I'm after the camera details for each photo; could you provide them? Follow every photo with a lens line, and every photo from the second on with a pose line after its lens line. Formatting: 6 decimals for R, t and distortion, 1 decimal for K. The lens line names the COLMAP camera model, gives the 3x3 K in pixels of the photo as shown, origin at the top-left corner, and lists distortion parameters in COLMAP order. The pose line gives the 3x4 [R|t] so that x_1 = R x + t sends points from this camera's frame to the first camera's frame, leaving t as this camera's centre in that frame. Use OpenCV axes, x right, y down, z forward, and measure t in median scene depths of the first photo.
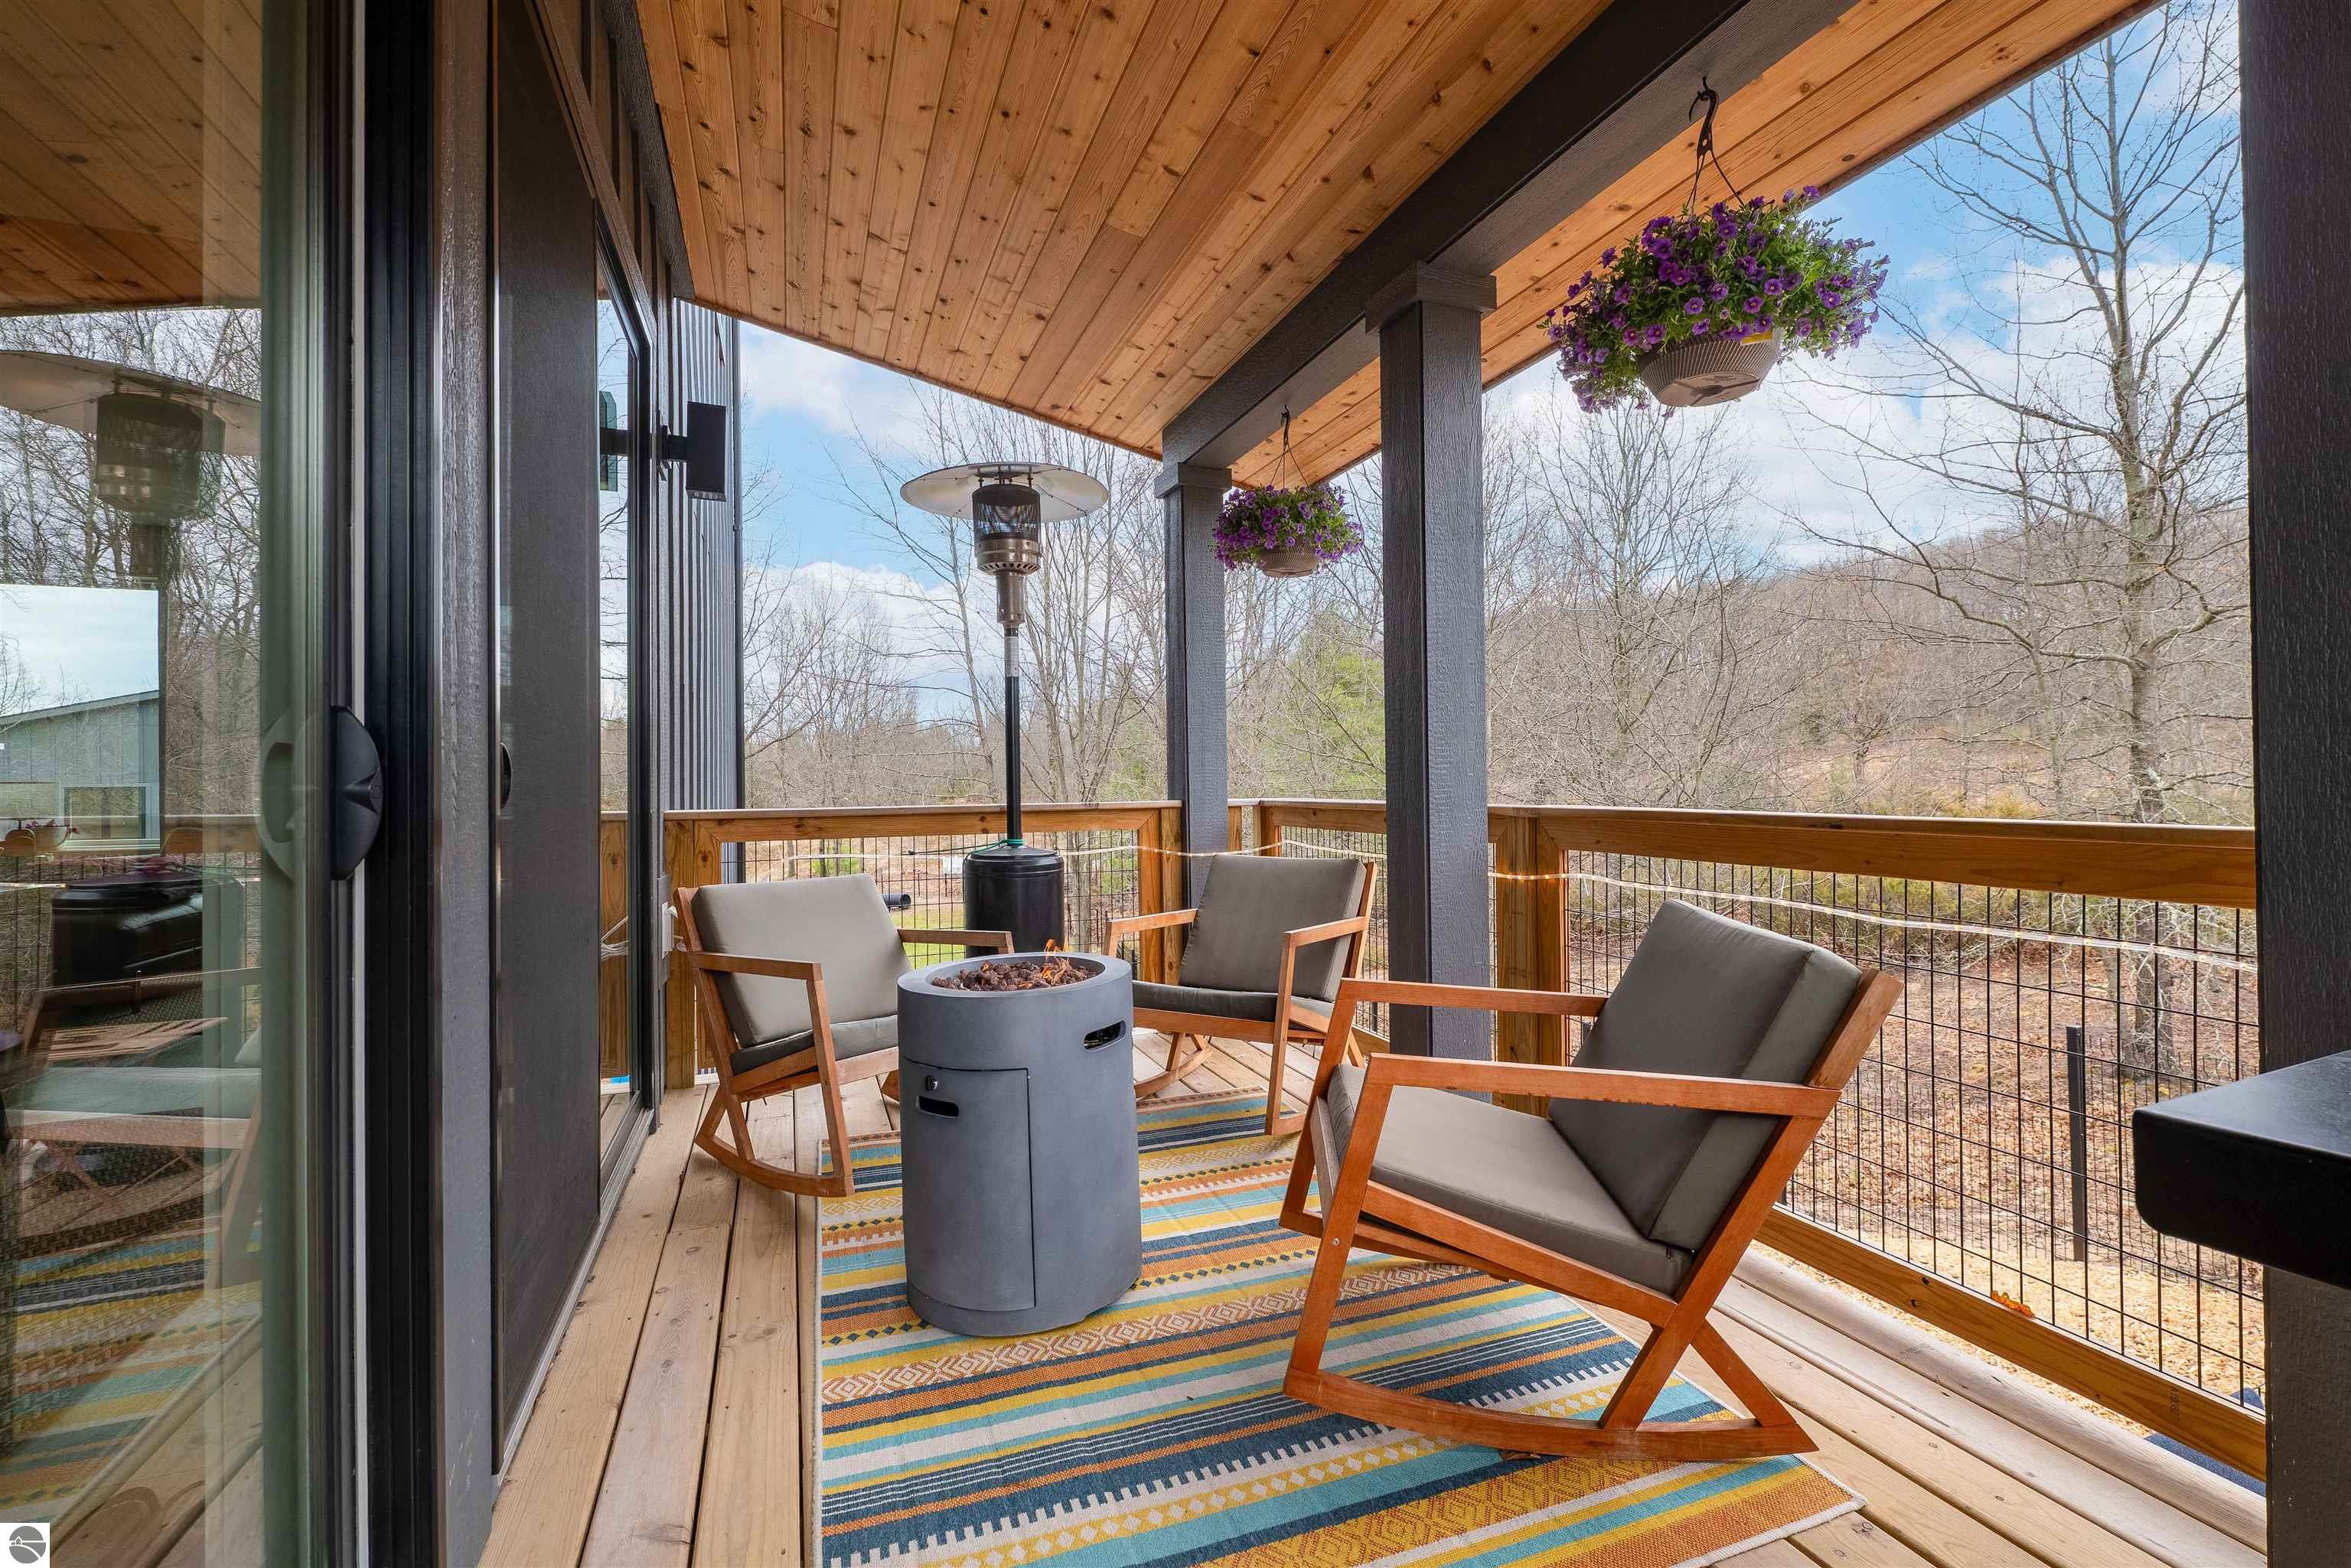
lens RADIAL K [[1019.5, 0, 1179.7], [0, 1019.5, 784.6], [0, 0, 1]] dist [-0.001187, -0.000059]
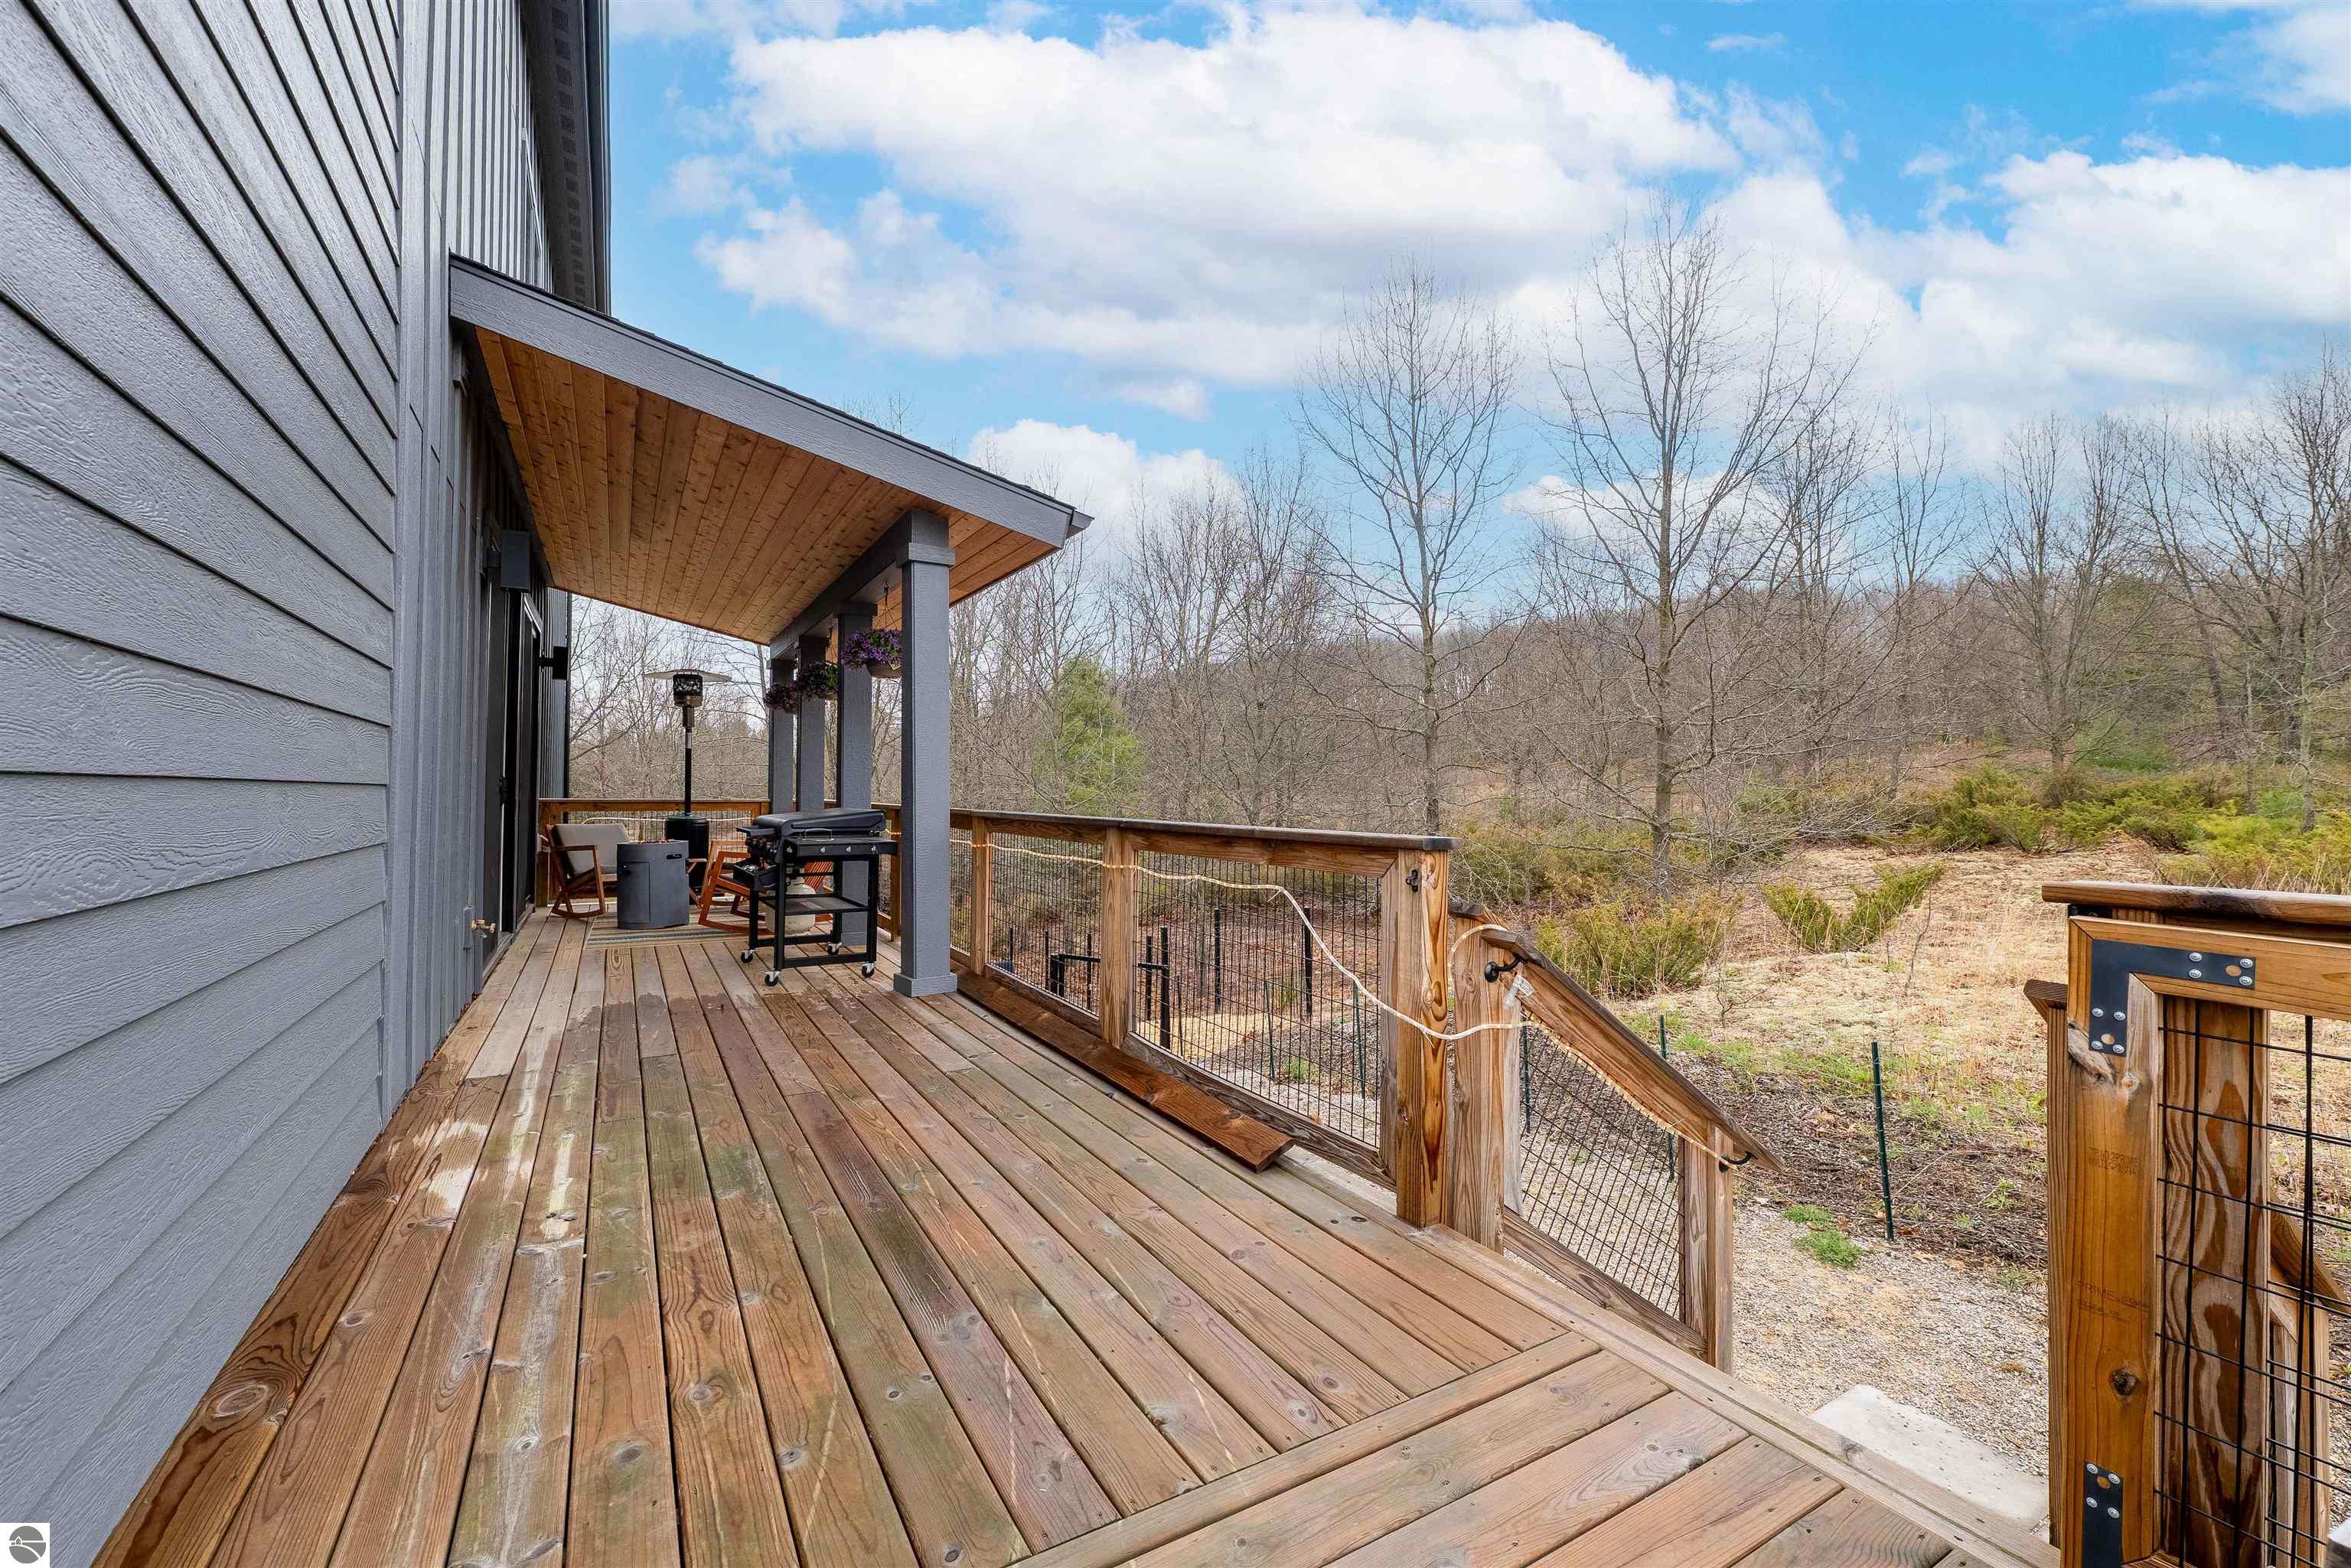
lens RADIAL K [[973.9, 0, 1169.2], [0, 973.9, 782.0], [0, 0, 1]] dist [-0.000766, -0.000030]
pose [[0.987737, 0.019317, 0.154924, 0.690817], [-0.017058, 0.999728, -0.015899, -0.005445], [-0.155189, 0.013062, 0.987798, -1.686167]]
